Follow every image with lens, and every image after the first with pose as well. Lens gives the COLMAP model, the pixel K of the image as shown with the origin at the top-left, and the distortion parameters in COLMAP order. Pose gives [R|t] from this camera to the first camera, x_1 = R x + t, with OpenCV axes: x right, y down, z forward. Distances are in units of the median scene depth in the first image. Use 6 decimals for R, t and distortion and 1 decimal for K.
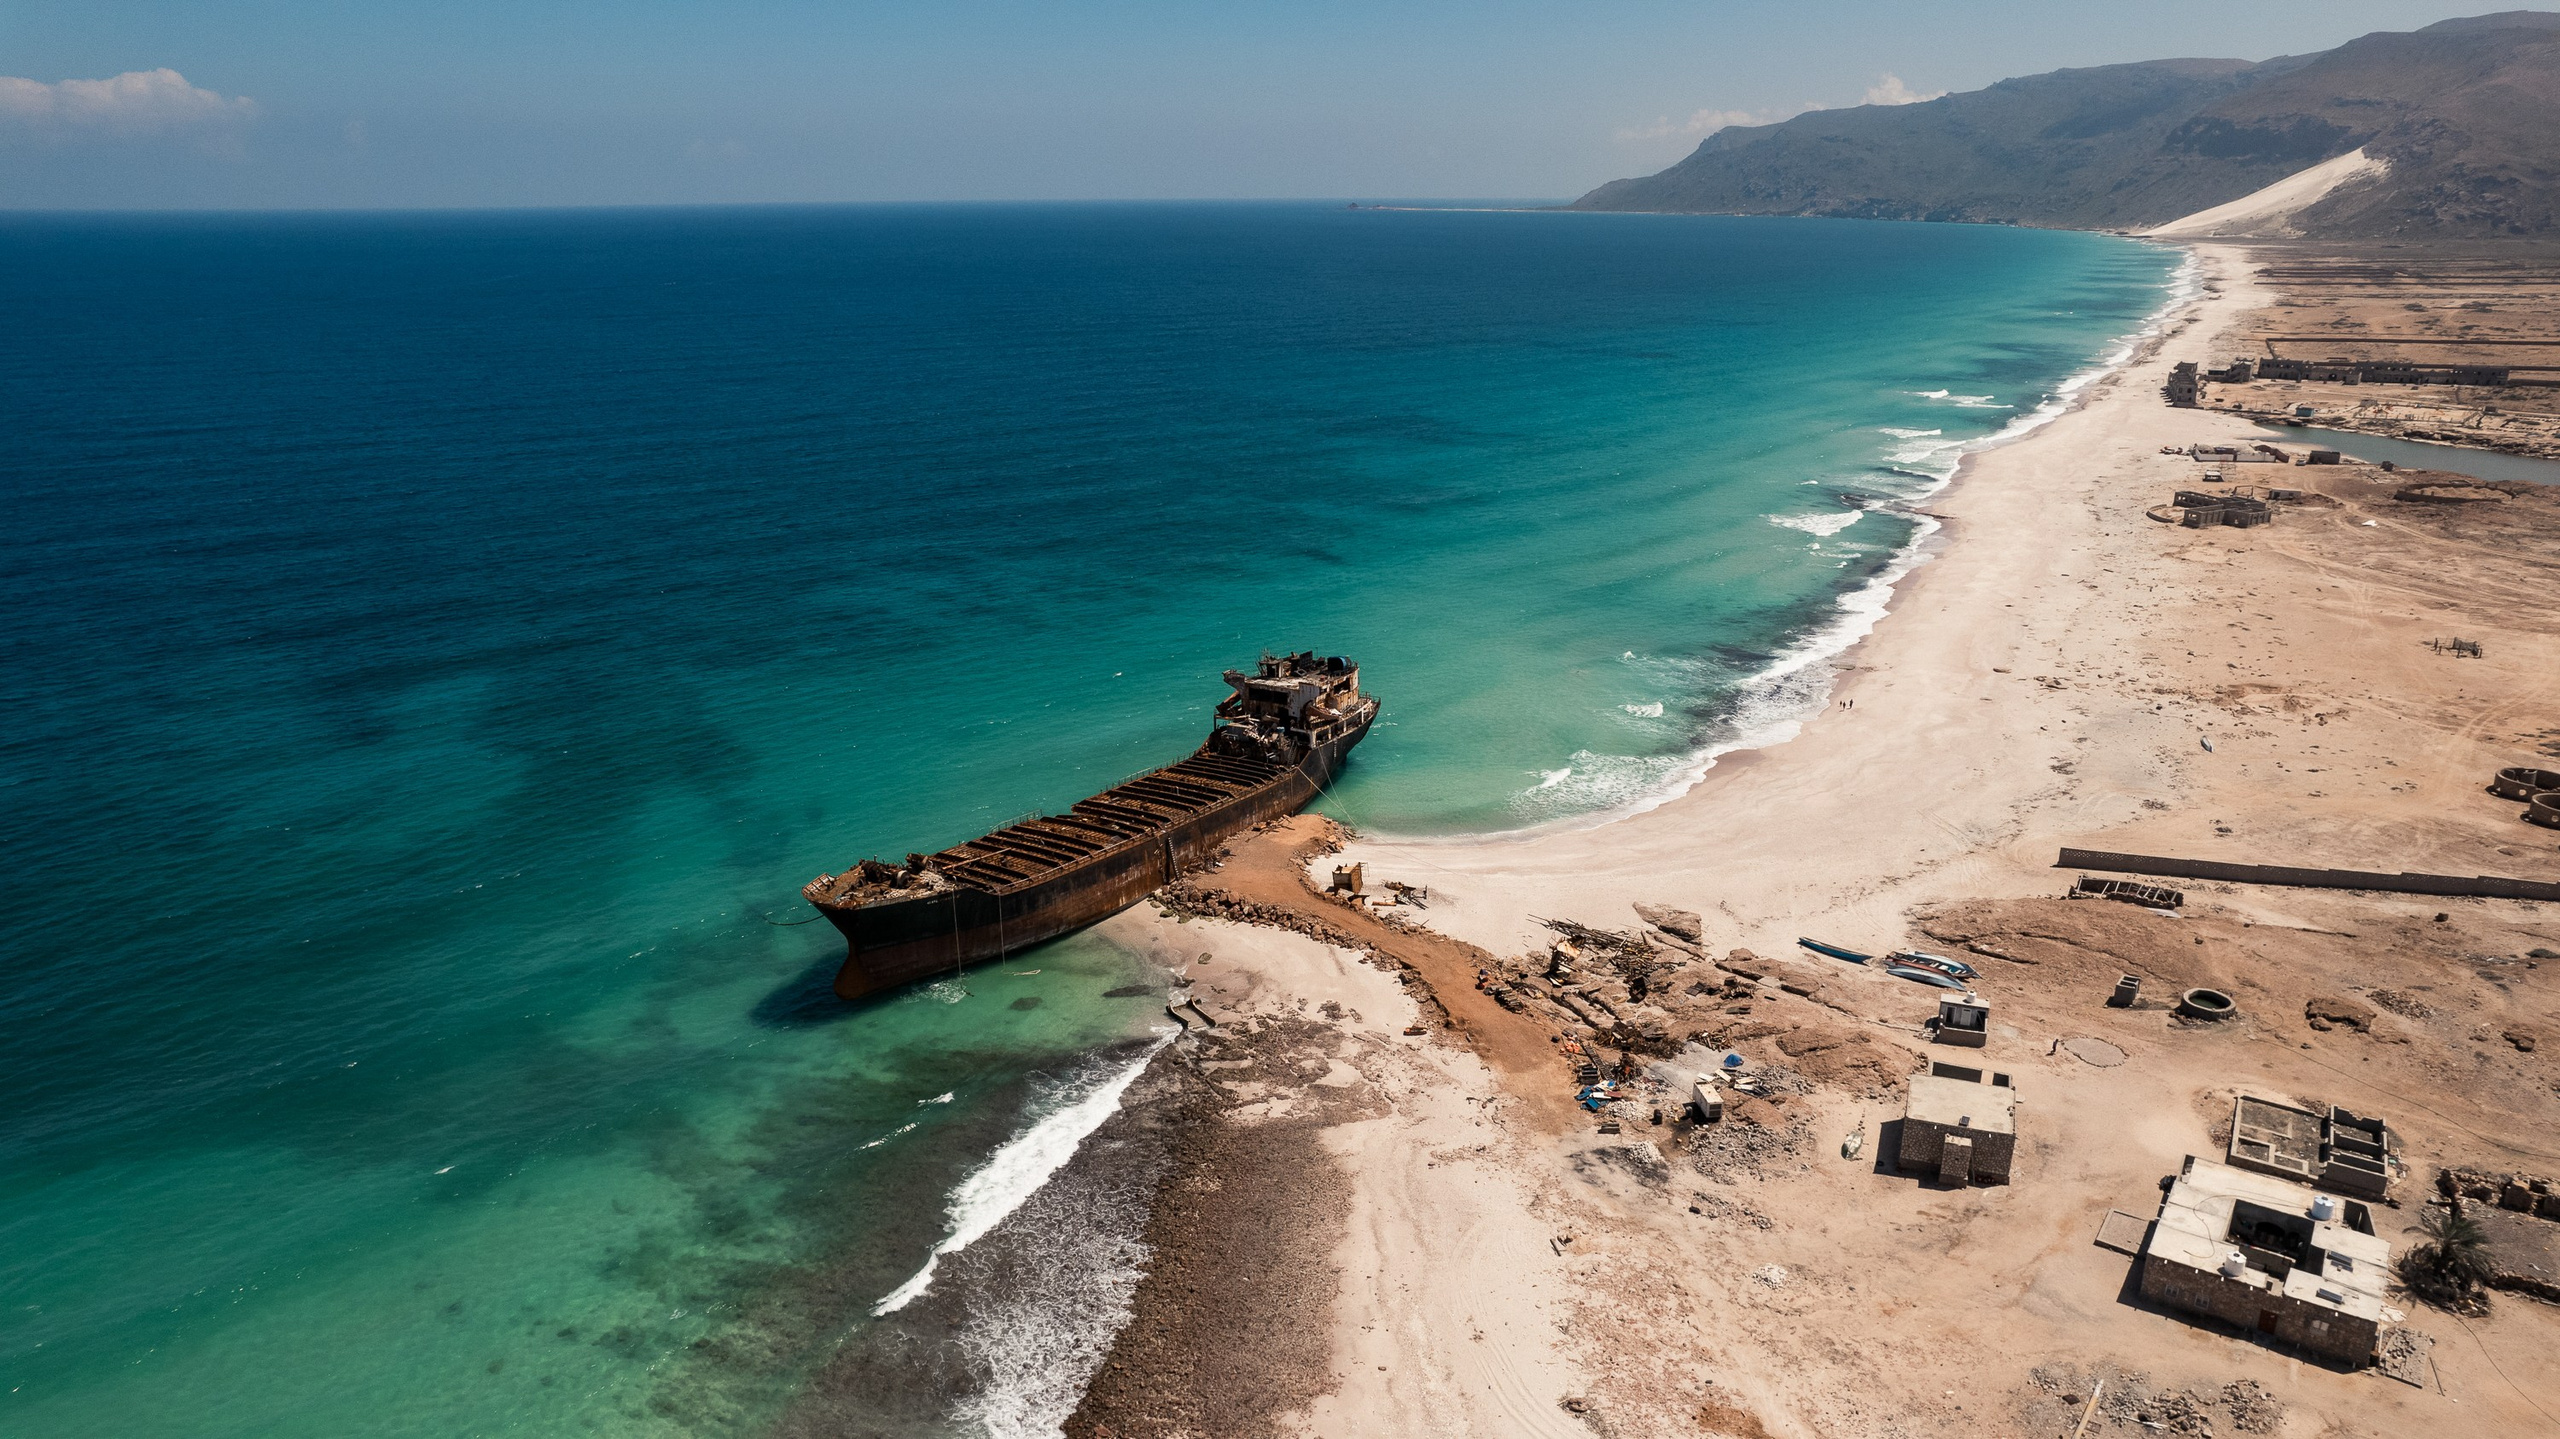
lens RADIAL K [[1626.5, 0, 1280.0], [0, 1626.5, 719.5], [0, 0, 1]] dist [-0.054666, 0.052335]
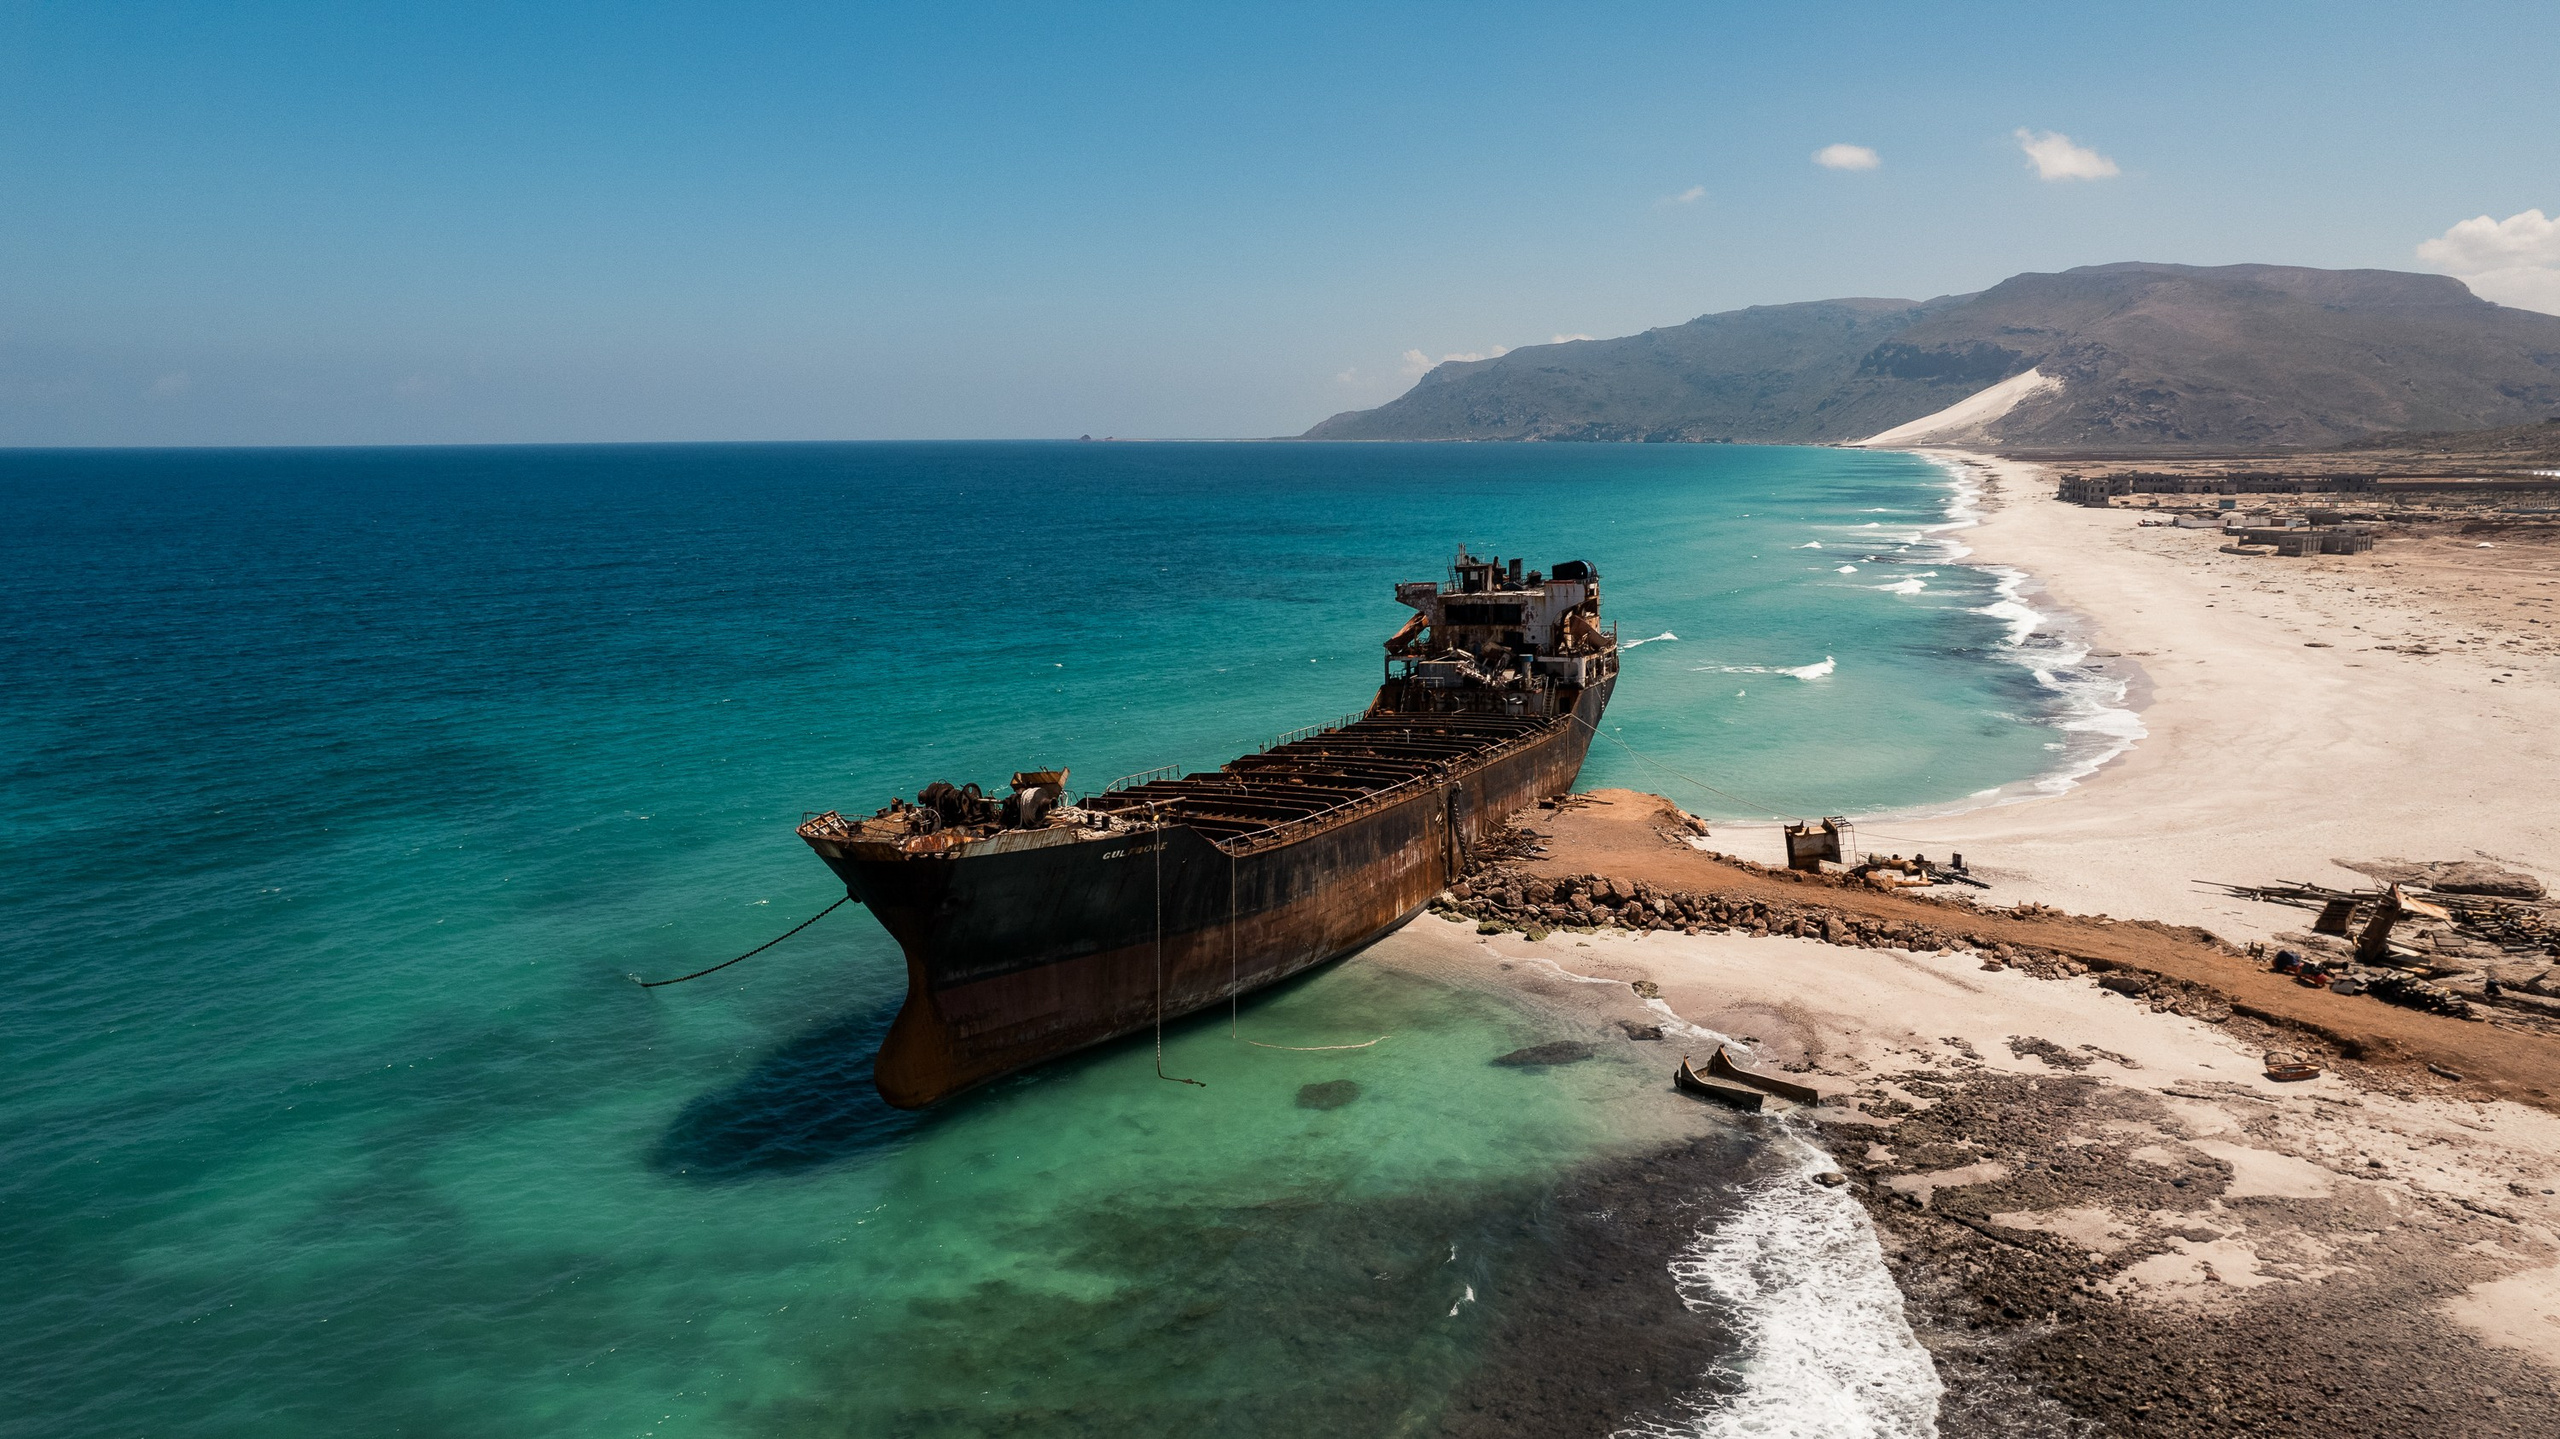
lens RADIAL K [[1658.9, 0, 1280.0], [0, 1658.9, 719.5], [0, 0, 1]] dist [-0.082447, 0.081167]
pose [[0.986738, -0.025212, 0.160350, -0.060106], [0.047813, 0.989180, -0.138694, 0.034995], [-0.155118, 0.144521, 0.977268, 0.144773]]
